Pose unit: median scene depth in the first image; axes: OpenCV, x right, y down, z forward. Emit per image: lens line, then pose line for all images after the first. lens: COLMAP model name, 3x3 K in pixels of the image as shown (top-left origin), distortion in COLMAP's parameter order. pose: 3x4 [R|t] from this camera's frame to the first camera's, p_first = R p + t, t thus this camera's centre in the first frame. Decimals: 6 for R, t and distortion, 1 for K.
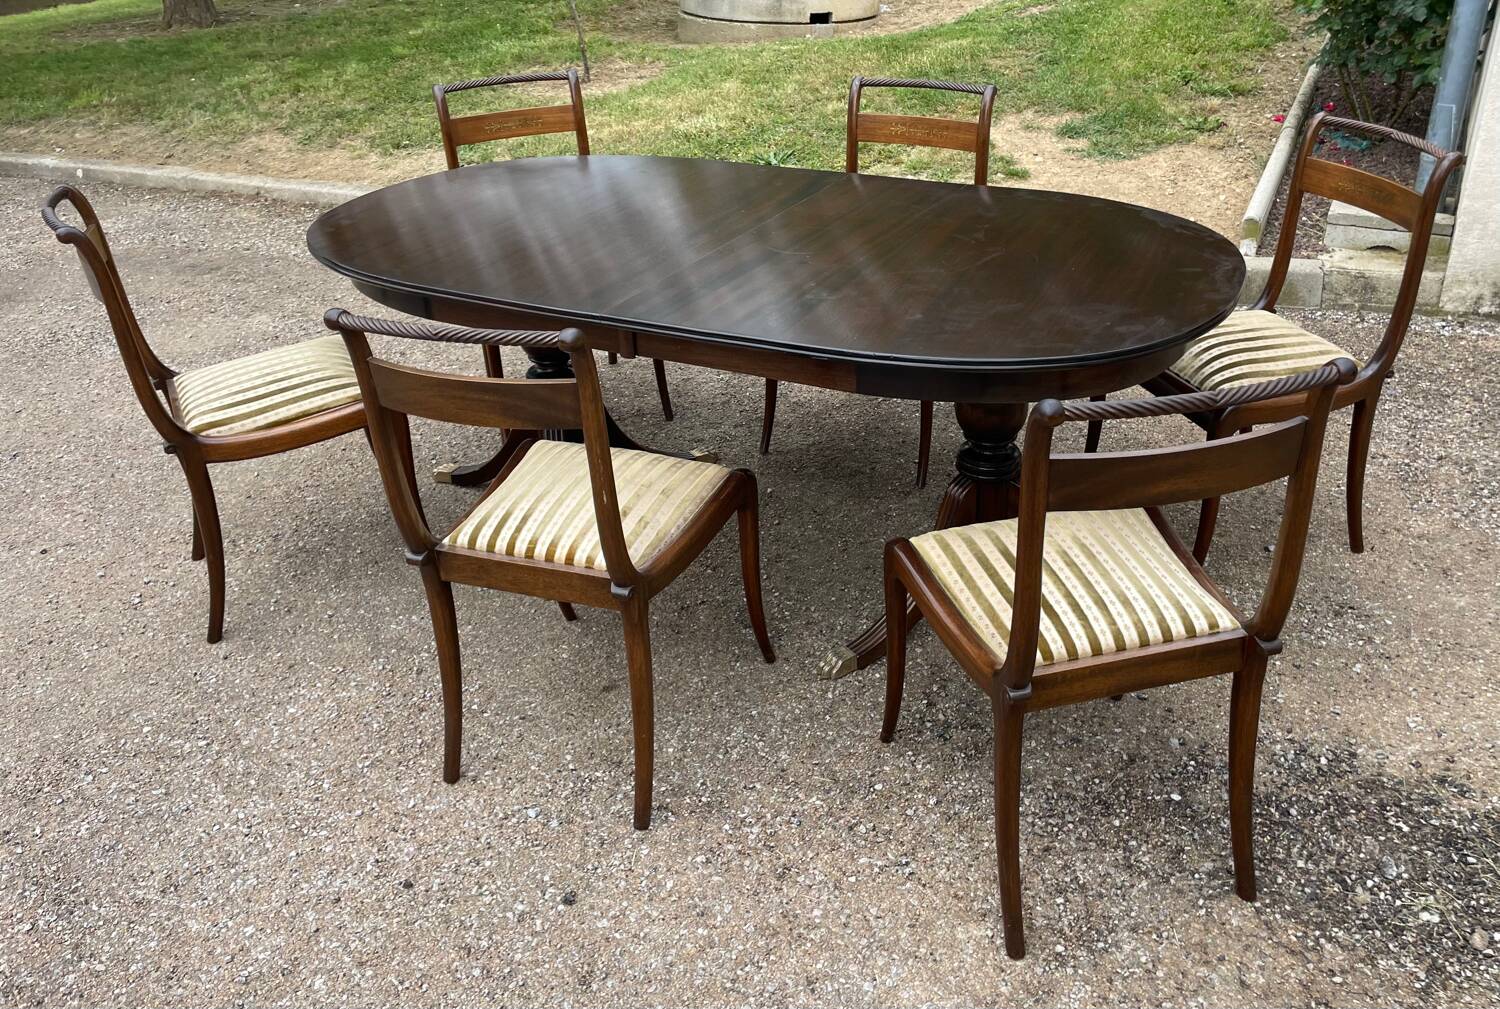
lens RADIAL K [[1224.7, 0, 806.3], [0, 1224.7, 394.7], [0, 0, 1]] dist [0.080919, -0.102068]
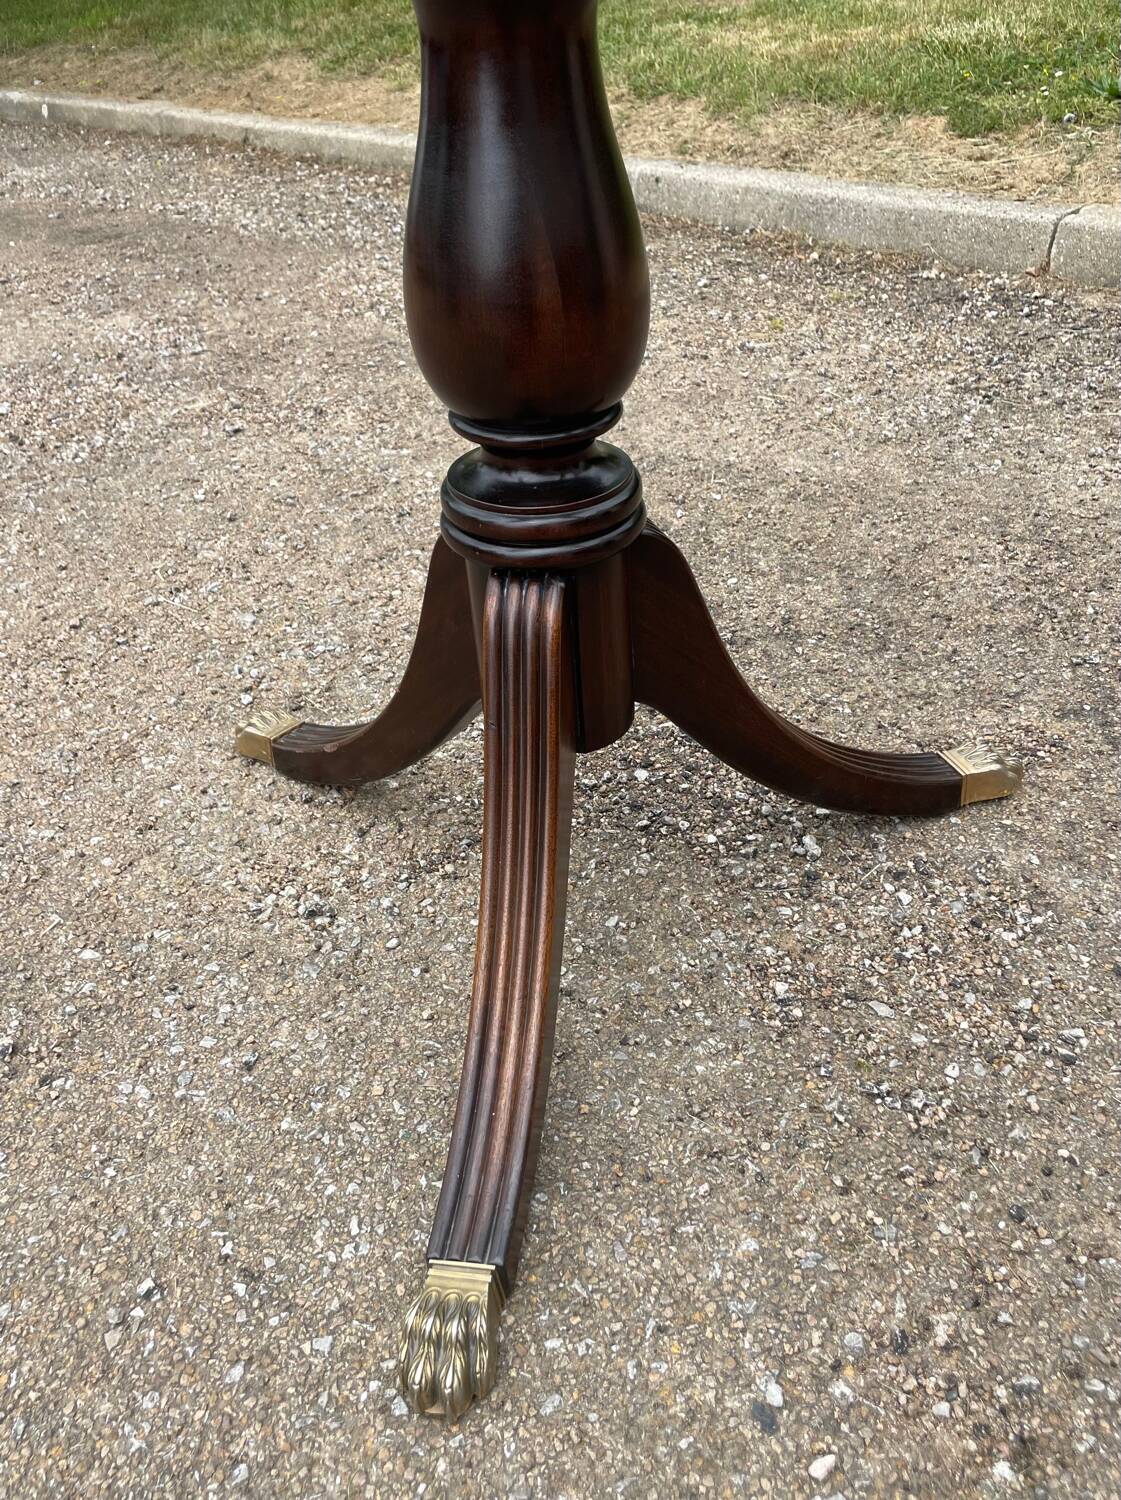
lens RADIAL K [[1285.5, 0, 592.6], [0, 1285.5, 753.7], [0, 0, 1]] dist [0.041337, -0.063192]
pose [[0.954936, 0.162932, -0.248093, -0.119810], [-0.111144, 0.971339, 0.210113, -0.032392], [0.275217, -0.173070, 0.945676, 0.808234]]
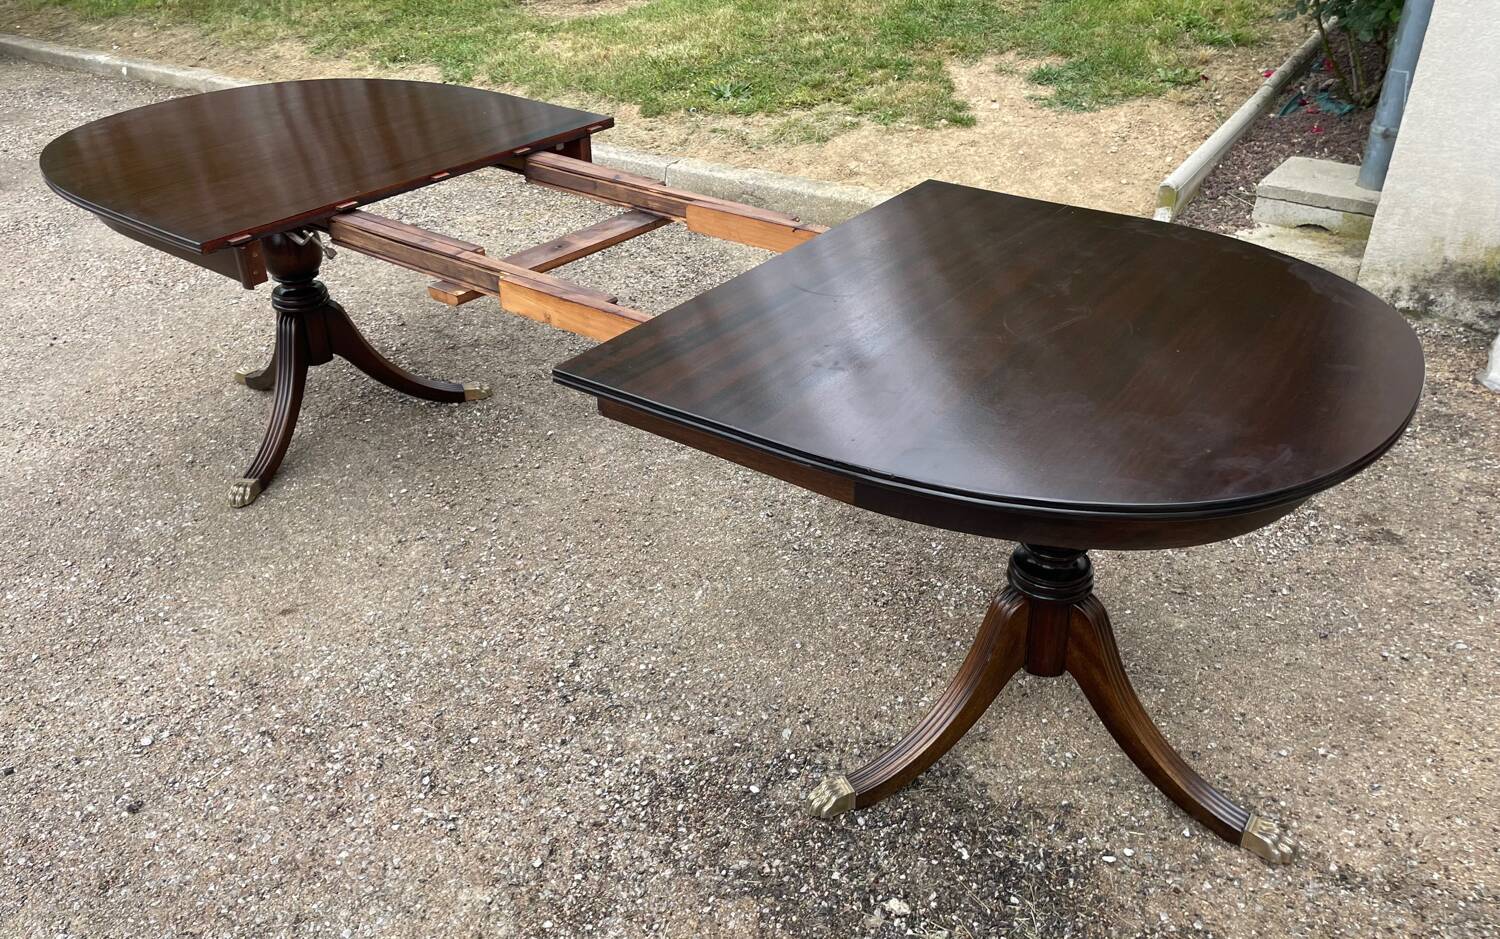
lens RADIAL K [[1209.7, 0, 745.6], [0, 1209.7, 408.7], [0, 0, 1]] dist [0.080170, -0.096330]
pose [[0.983405, 0.091286, -0.156784, 0.330258], [-0.079320, 0.993556, 0.080965, -0.040398], [0.163164, -0.067185, 0.984309, 0.058488]]
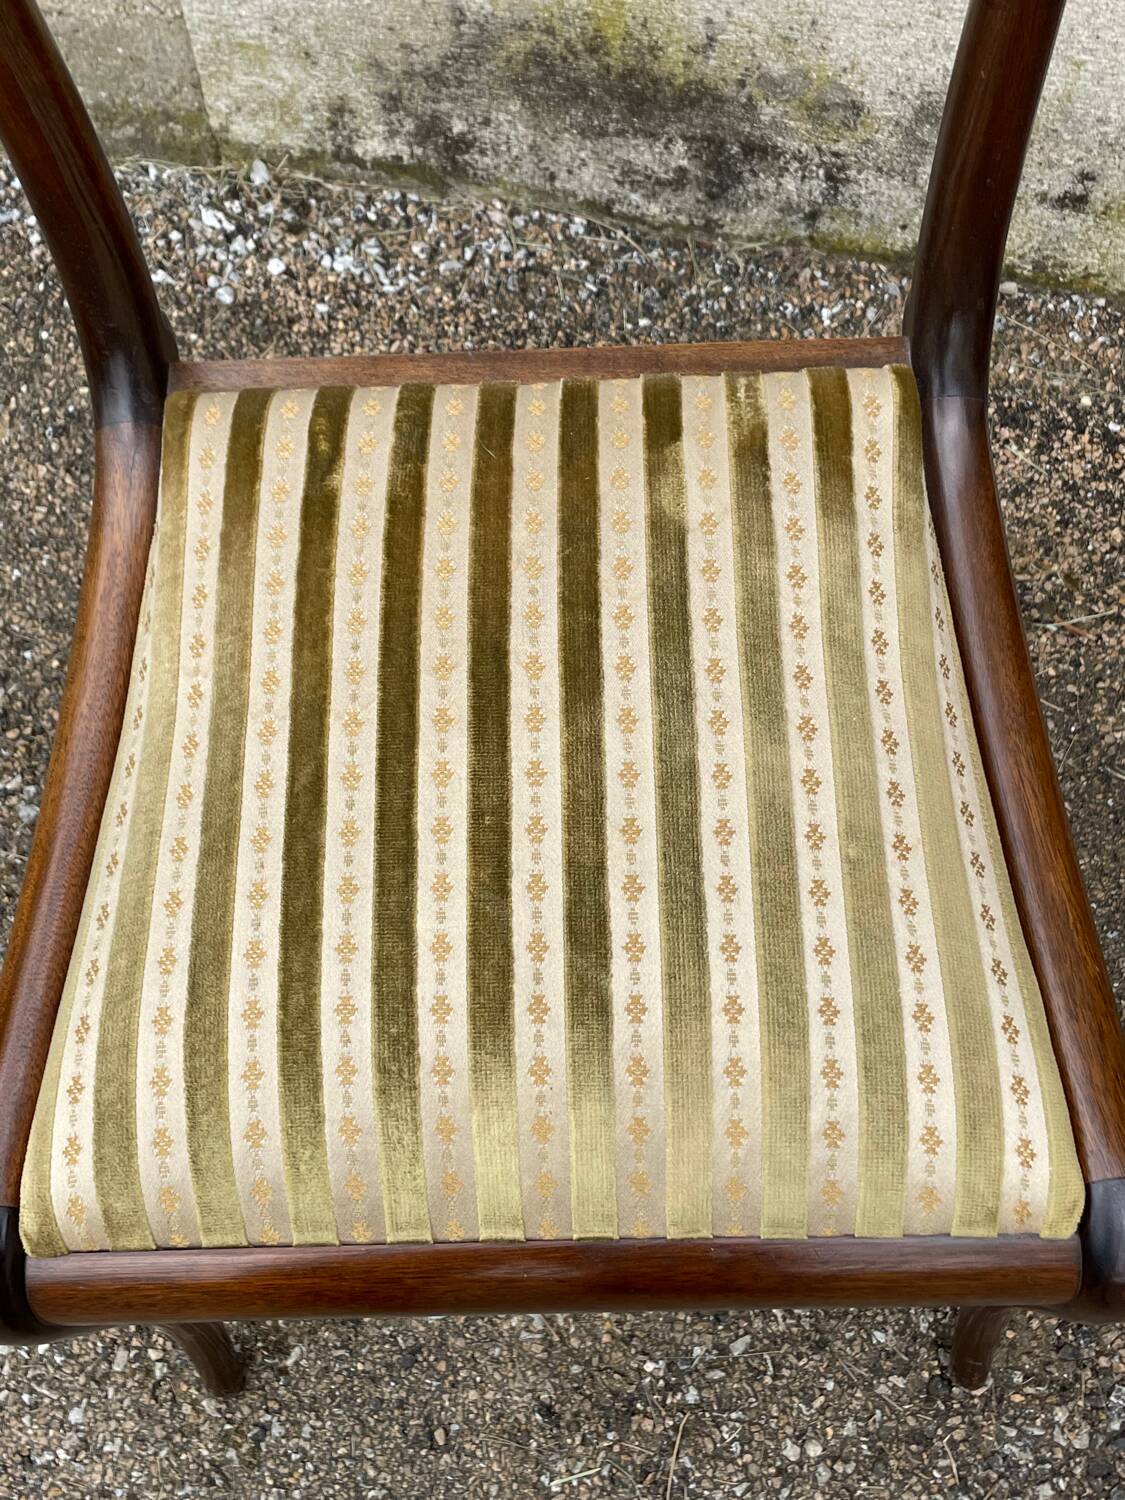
lens RADIAL K [[1741.7, 0, 588.2], [0, 1741.7, 715.6], [0, 0, 1]] dist [0.049232, 0.000000]
pose [[0.971644, -0.218968, 0.089221, 0.784049], [0.089900, 0.691123, 0.717124, -0.339105], [-0.218690, -0.688768, 0.691211, 1.008358]]
